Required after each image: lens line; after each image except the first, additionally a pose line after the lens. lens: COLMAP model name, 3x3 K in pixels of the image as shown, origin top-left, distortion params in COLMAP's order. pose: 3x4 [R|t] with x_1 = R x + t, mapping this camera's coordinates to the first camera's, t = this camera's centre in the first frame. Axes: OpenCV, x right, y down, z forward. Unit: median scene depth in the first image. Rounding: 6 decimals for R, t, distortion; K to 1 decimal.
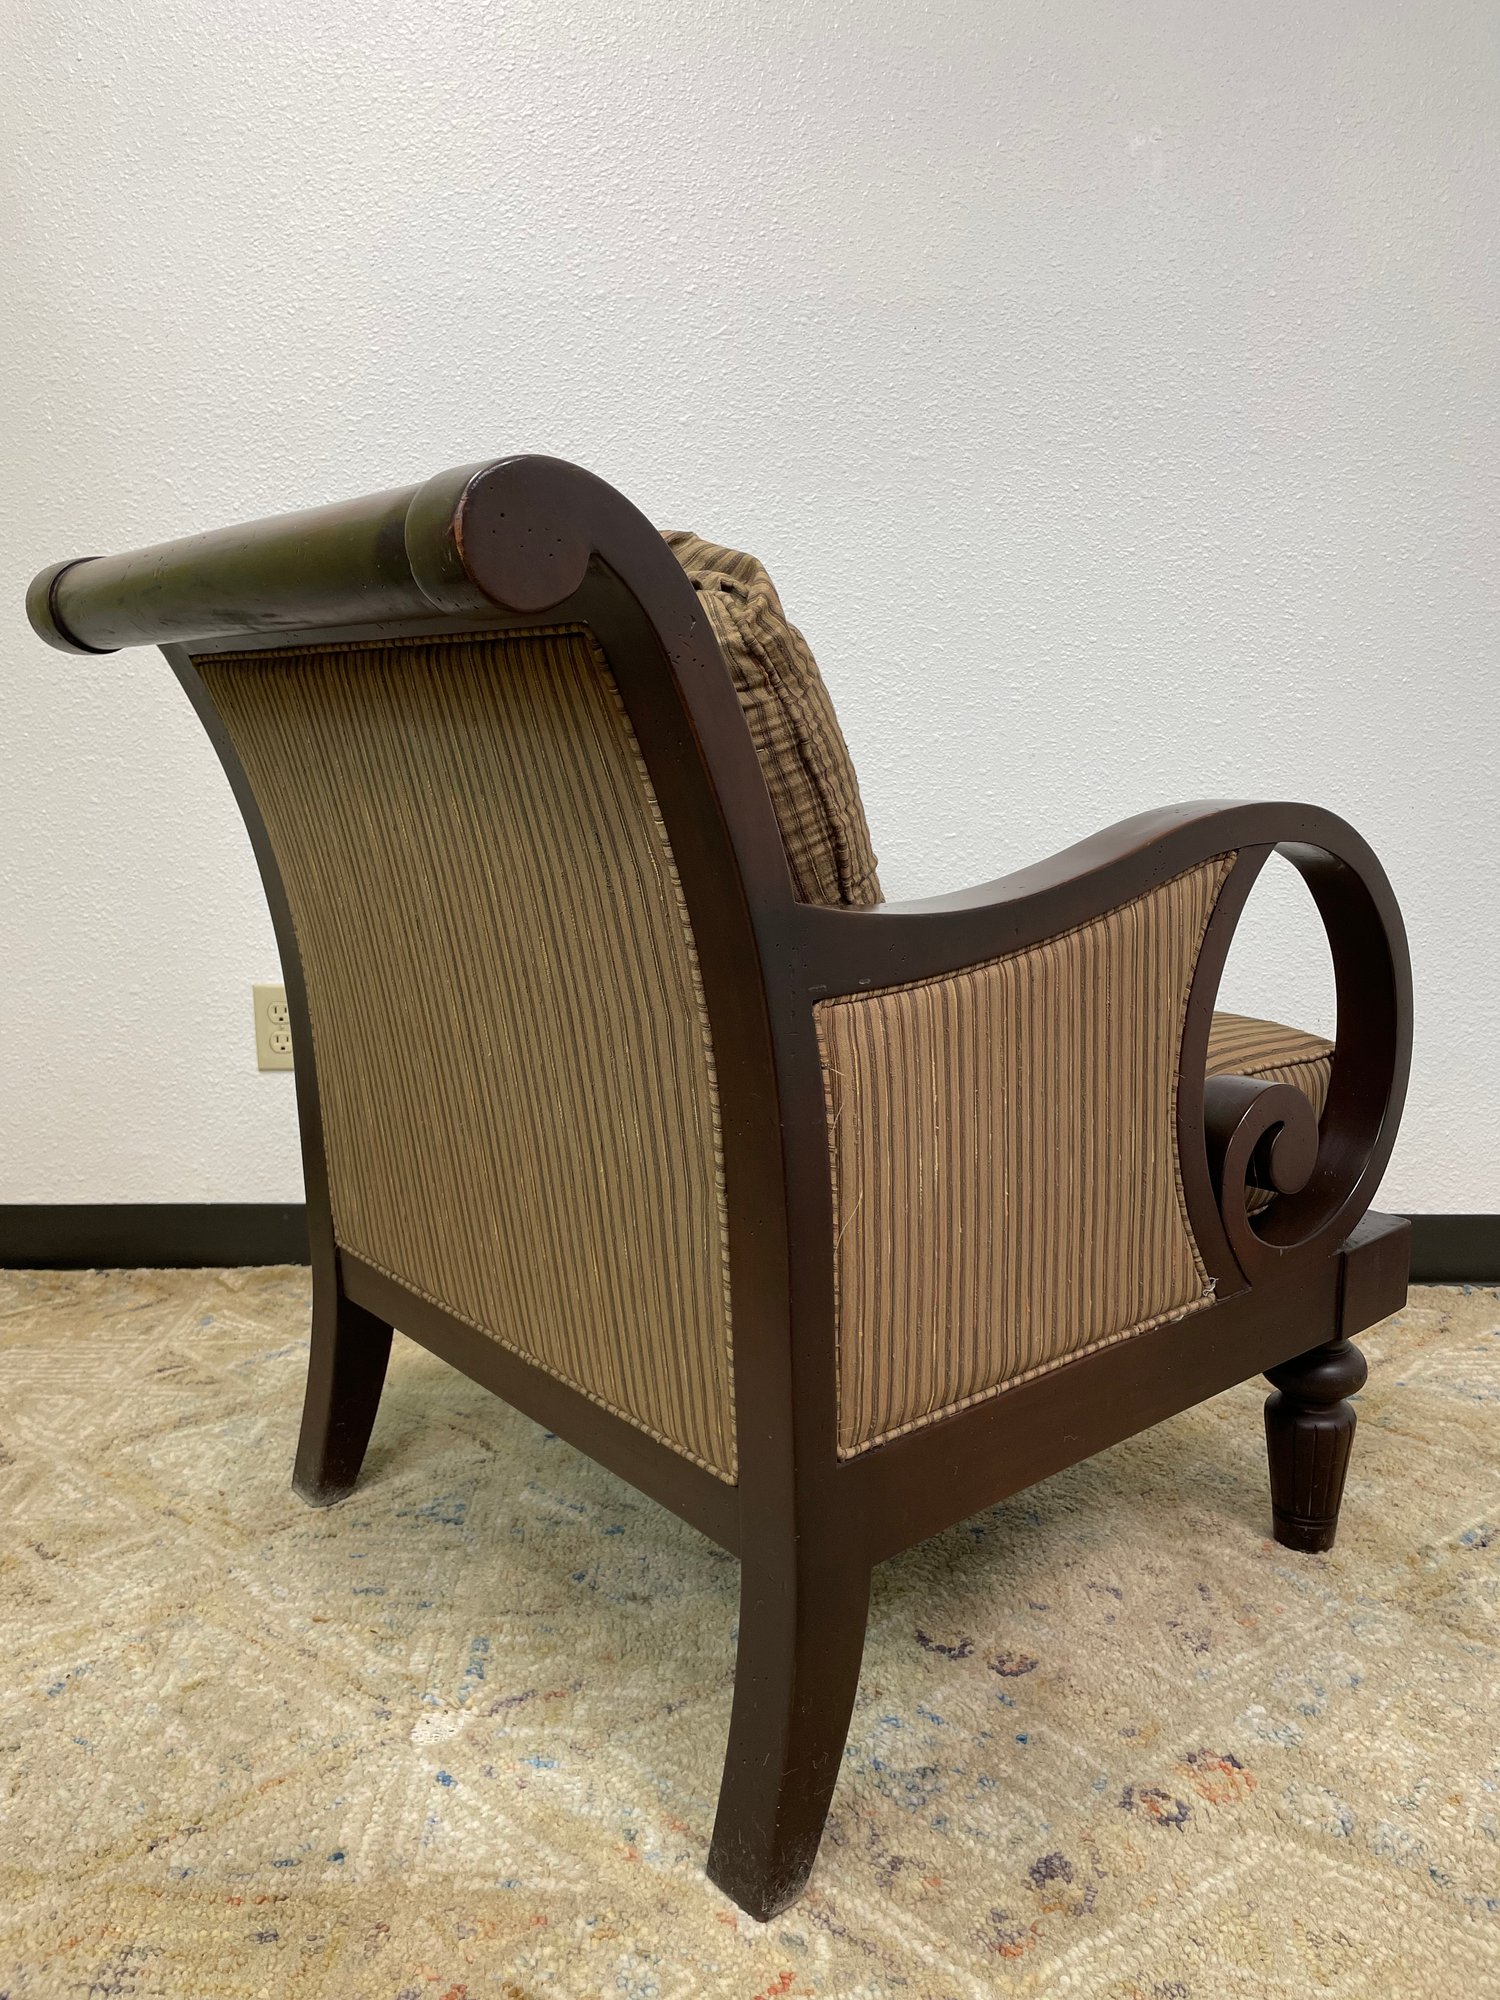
lens RADIAL K [[1523.5, 0, 737.0], [0, 1523.5, 991.2], [0, 0, 1]] dist [0.082815, -0.112574]
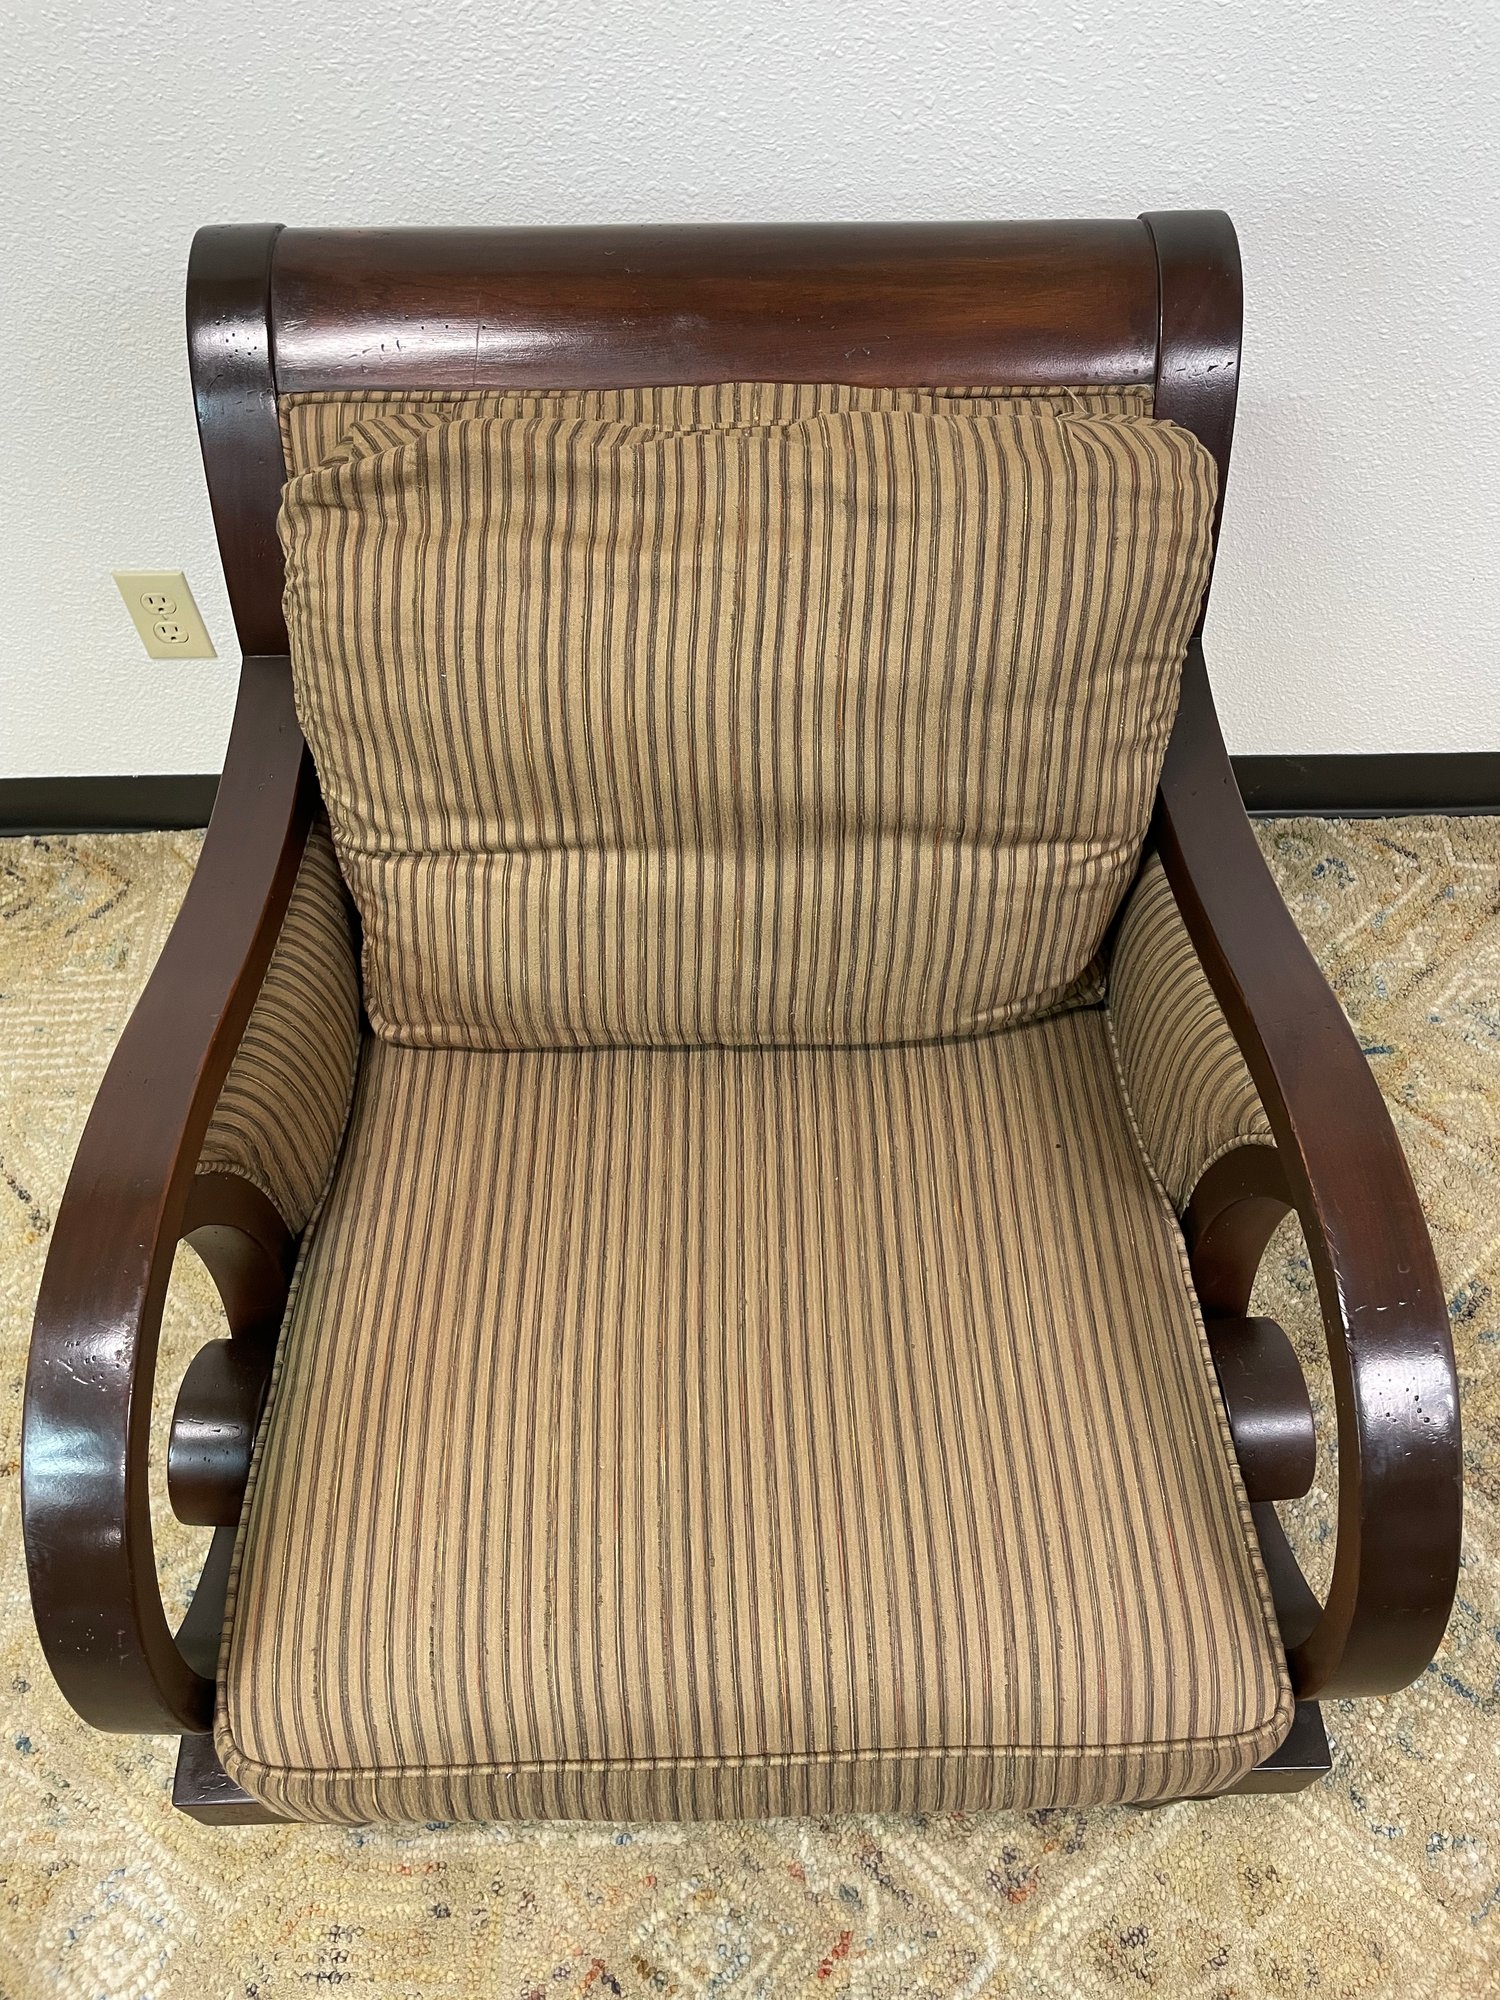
lens RADIAL K [[1525.4, 0, 750.2], [0, 1525.4, 979.7], [0, 0, 1]] dist [0.080131, -0.110909]
pose [[0.999041, -0.038015, 0.021713, -0.035055], [0.011575, 0.707685, 0.706433, -0.642686], [-0.042221, -0.705505, 0.707446, 0.478606]]
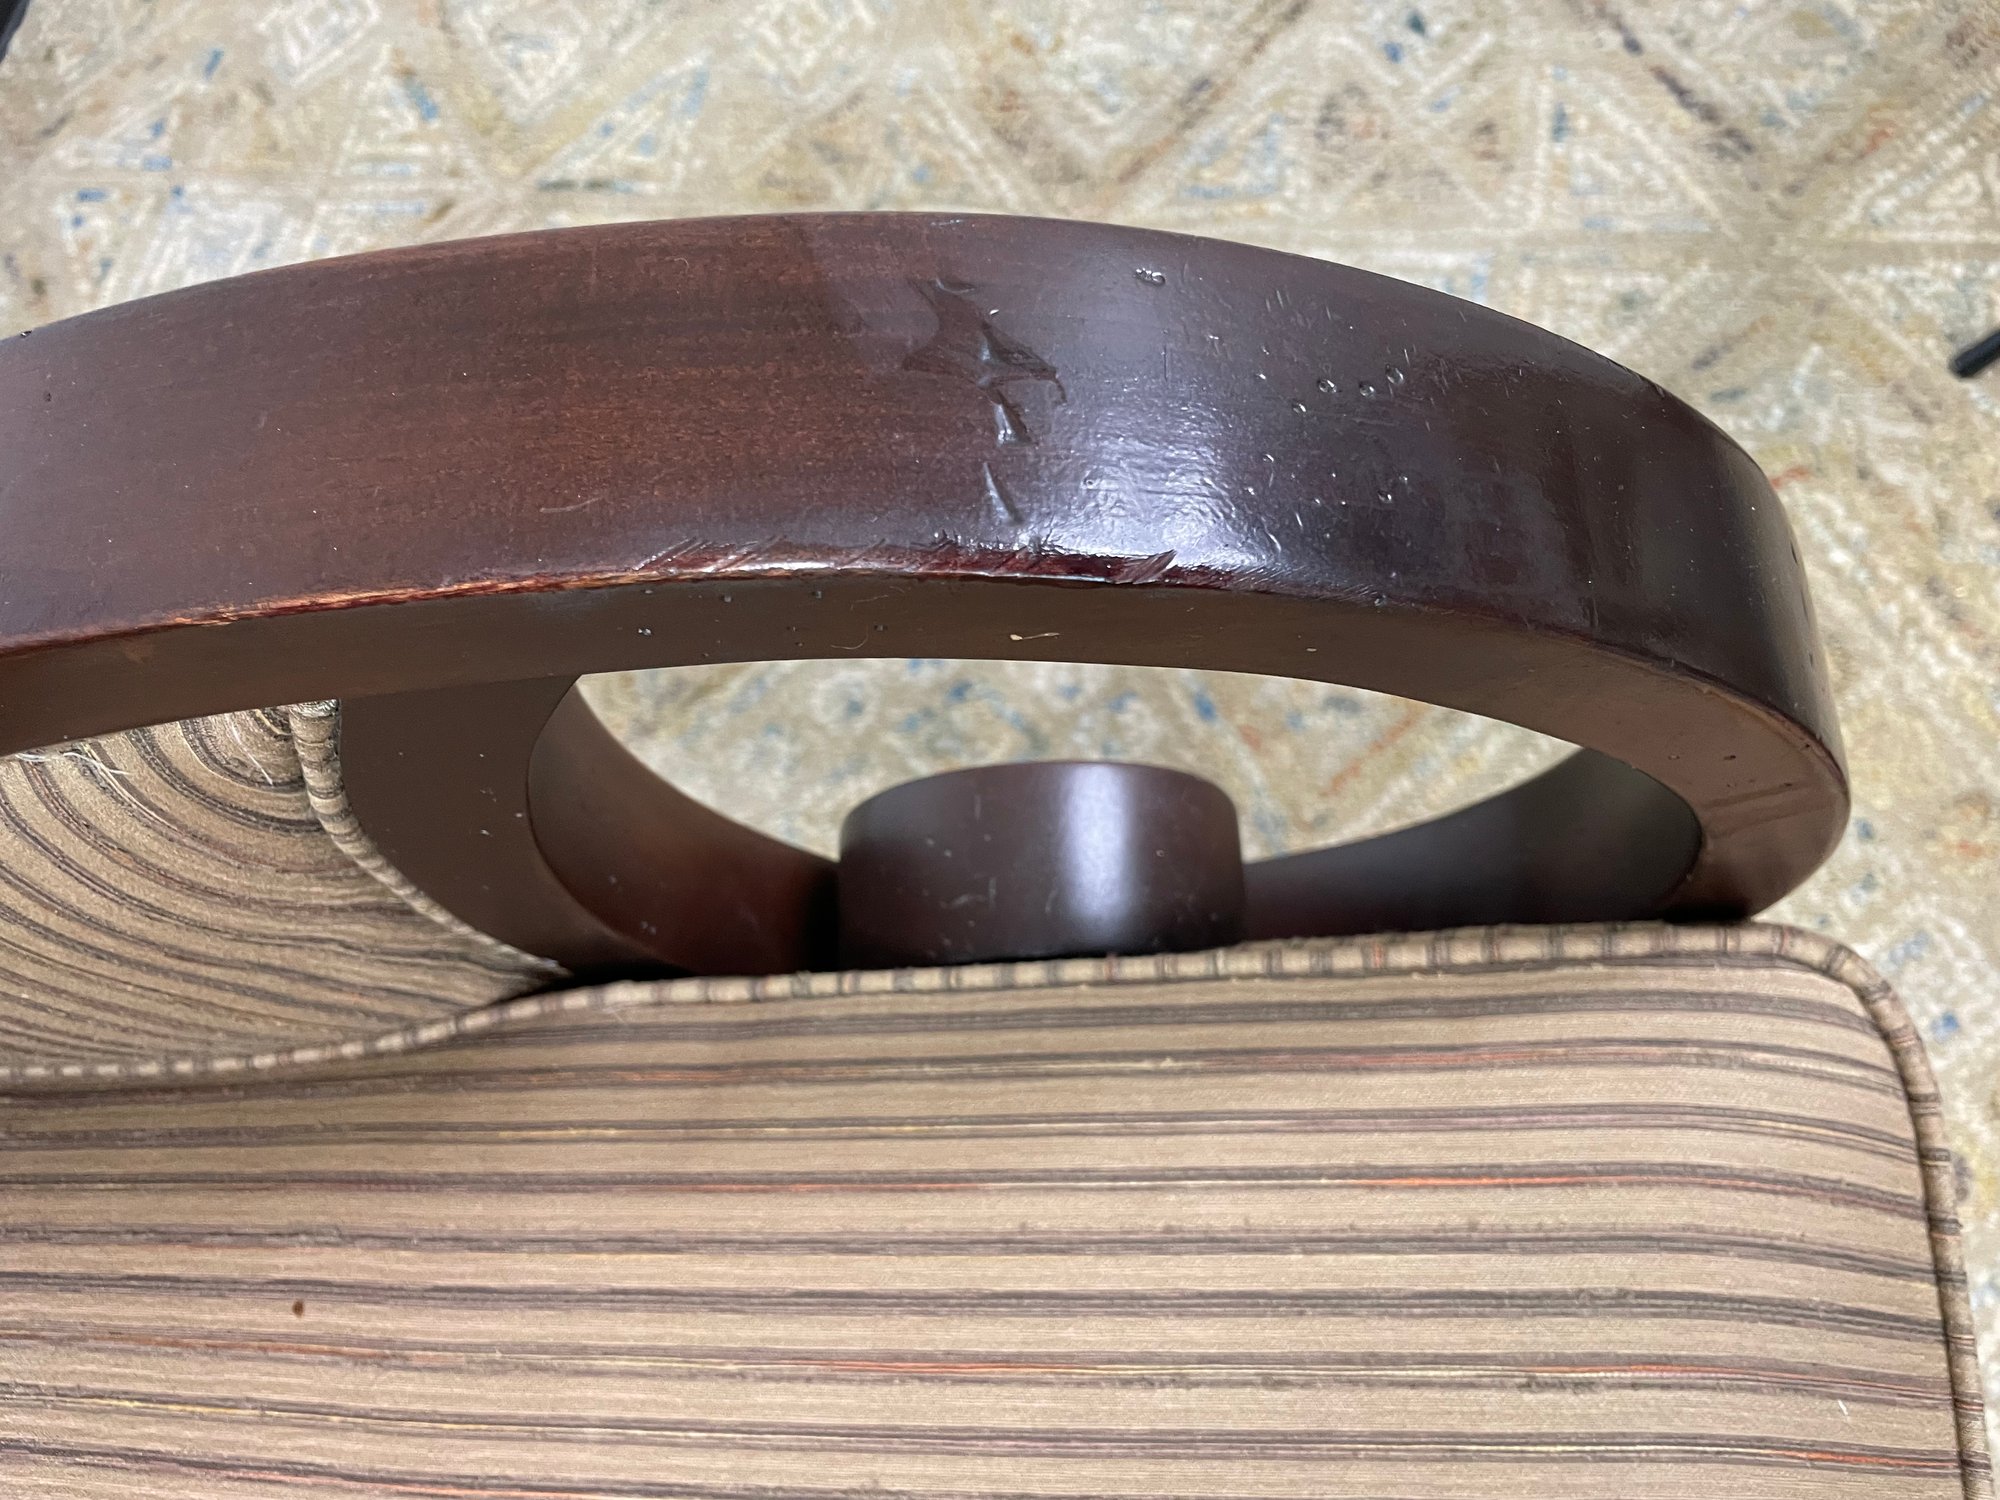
lens RADIAL K [[1663.4, 0, 999.6], [0, 1663.4, 748.4], [0, 0, 1]] dist [0.091639, -0.225049]
pose [[0.006511, -0.941450, 0.337088, 0.145003], [0.378852, 0.314289, 0.870456, -0.232655], [-0.925434, 0.122039, 0.358717, 0.761663]]
